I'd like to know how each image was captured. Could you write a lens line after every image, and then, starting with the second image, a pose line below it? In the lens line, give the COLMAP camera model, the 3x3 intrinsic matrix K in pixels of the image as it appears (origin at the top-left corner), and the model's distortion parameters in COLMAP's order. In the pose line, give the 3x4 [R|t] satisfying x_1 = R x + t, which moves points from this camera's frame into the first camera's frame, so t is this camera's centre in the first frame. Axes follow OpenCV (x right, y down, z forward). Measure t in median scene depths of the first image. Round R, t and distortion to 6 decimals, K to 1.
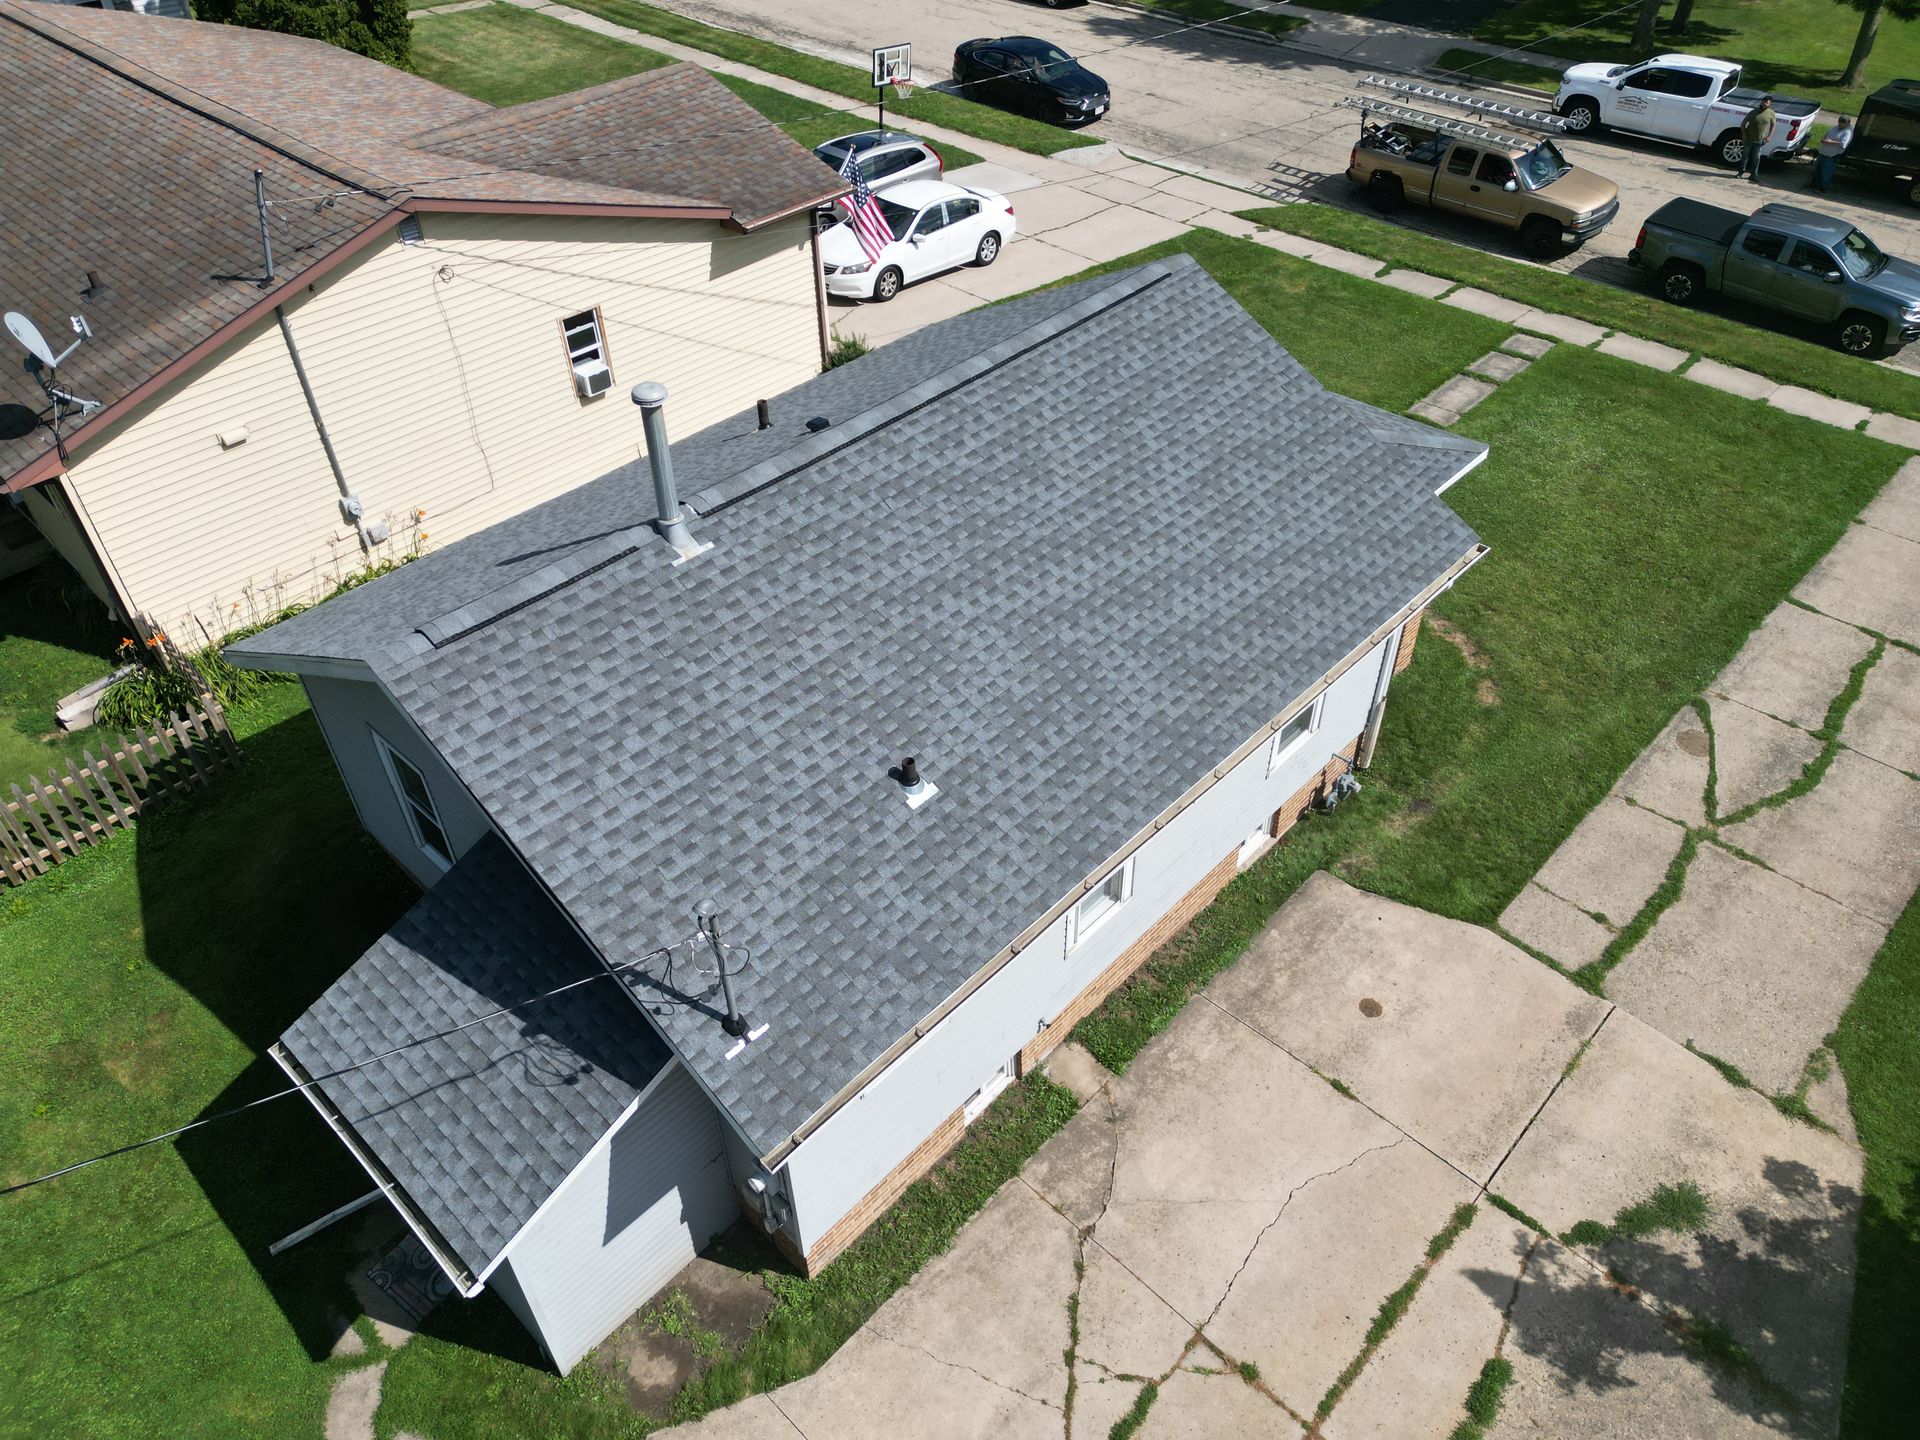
lens RADIAL K [[1341.4, 0, 961.2], [0, 1341.4, 724.9], [0, 0, 1]] dist [0.066857, -0.056692]
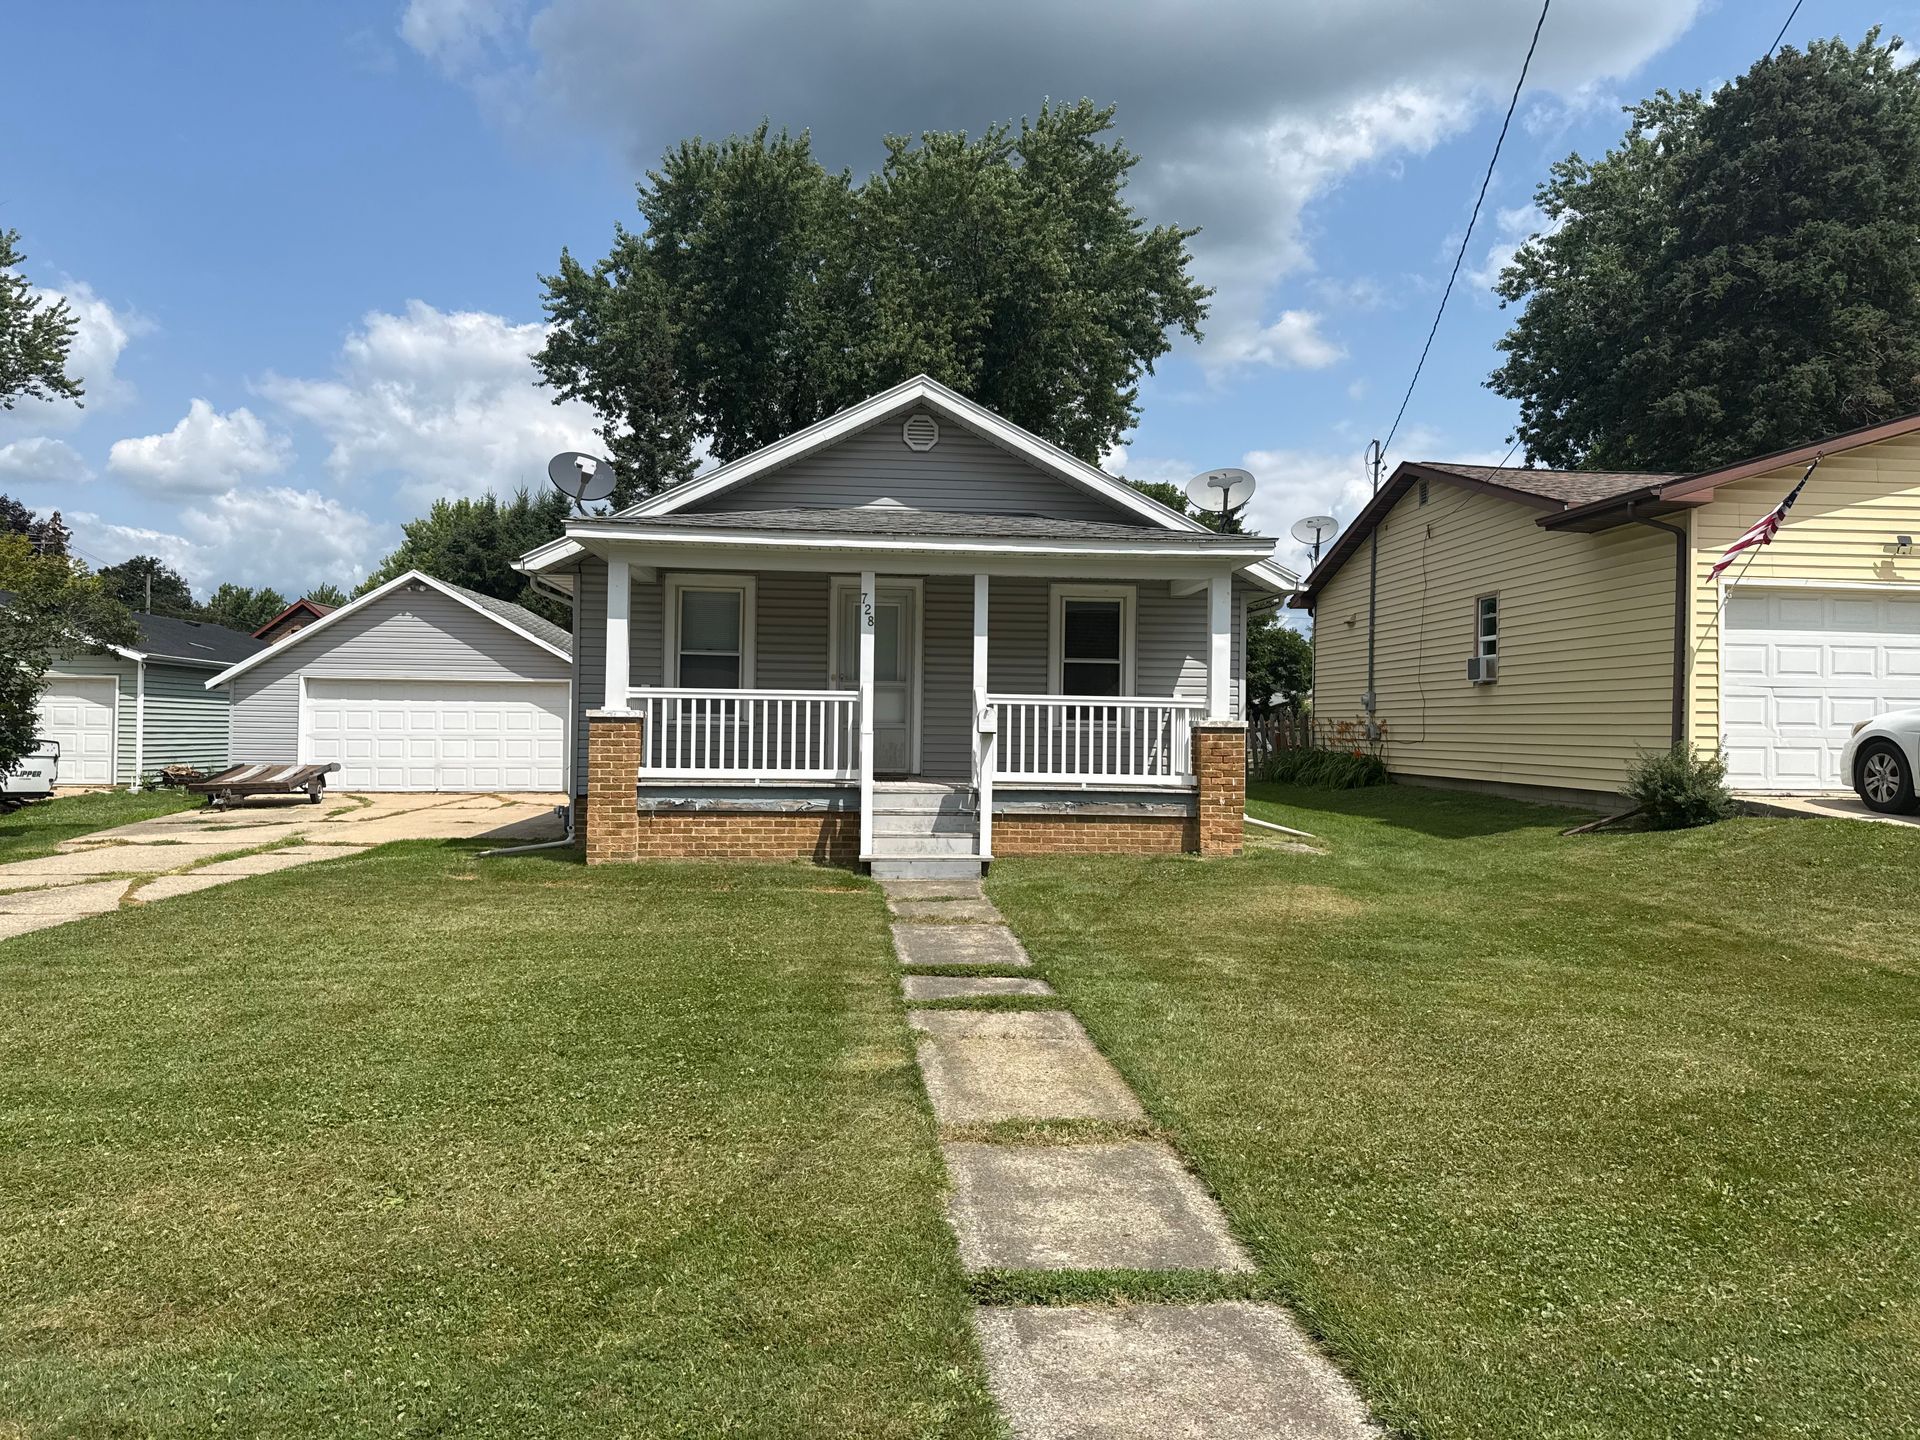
lens RADIAL K [[1341.4, 0, 966.1], [0, 1341.4, 712.5], [0, 0, 1]] dist [0.066857, -0.056692]
pose [[-0.667780, -0.000819, -0.744358, 0.803874], [-0.489834, 0.753447, 0.438612, -0.569761], [0.560475, 0.657509, -0.503538, 1.567443]]
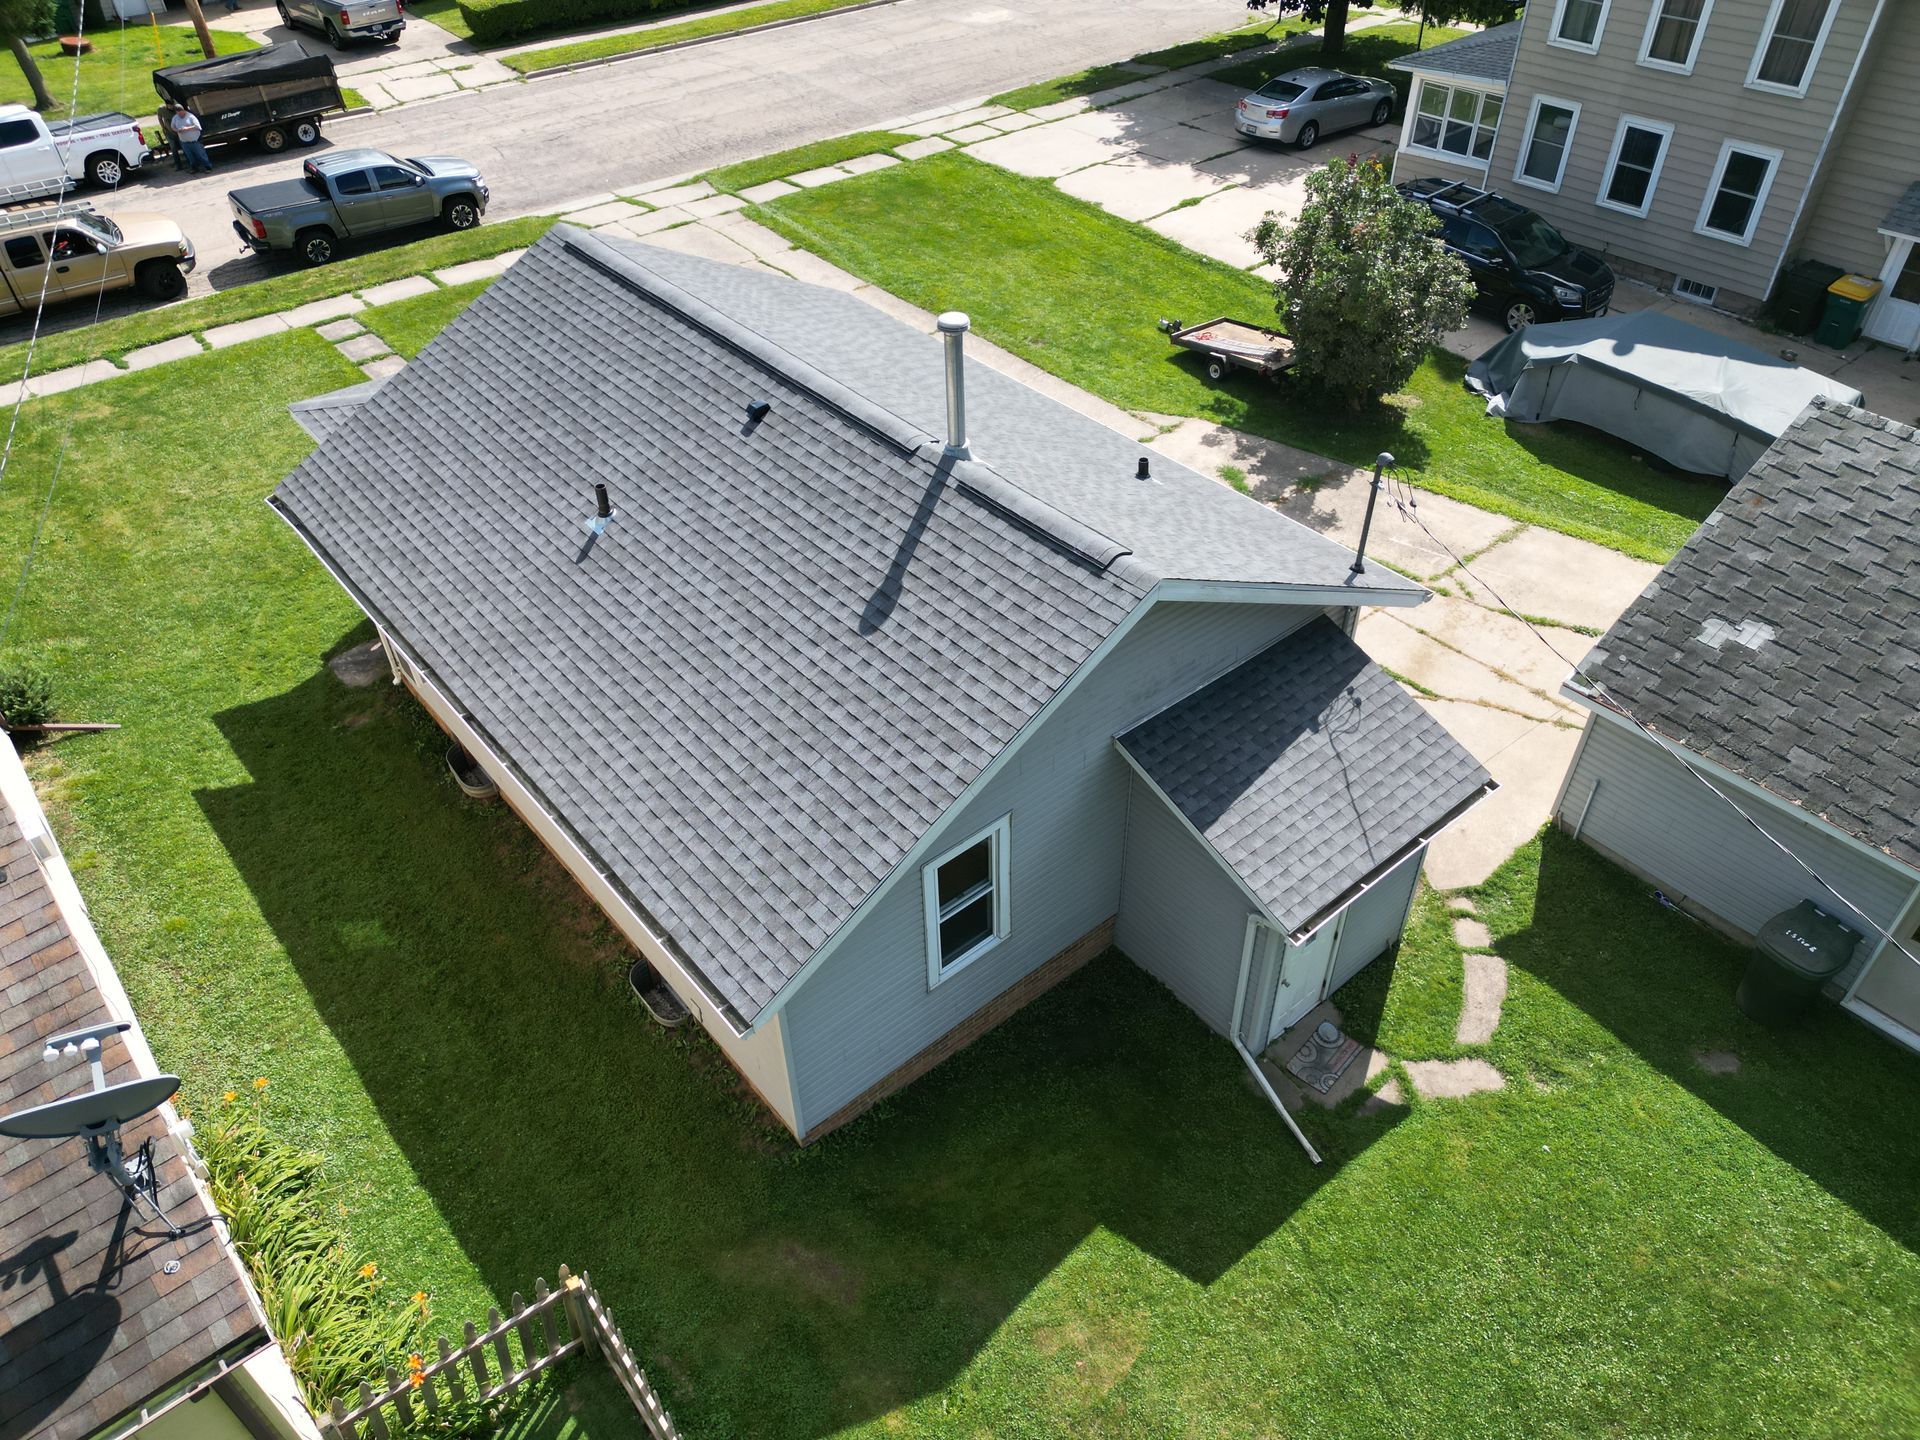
lens RADIAL K [[1341.4, 0, 959.6], [0, 1341.4, 720.6], [0, 0, 1]] dist [0.066857, -0.056692]
pose [[0.116738, -0.635086, 0.763569, -0.825758], [0.665003, 0.621020, 0.414855, -0.322920], [-0.737660, 0.459347, 0.494831, 0.397246]]
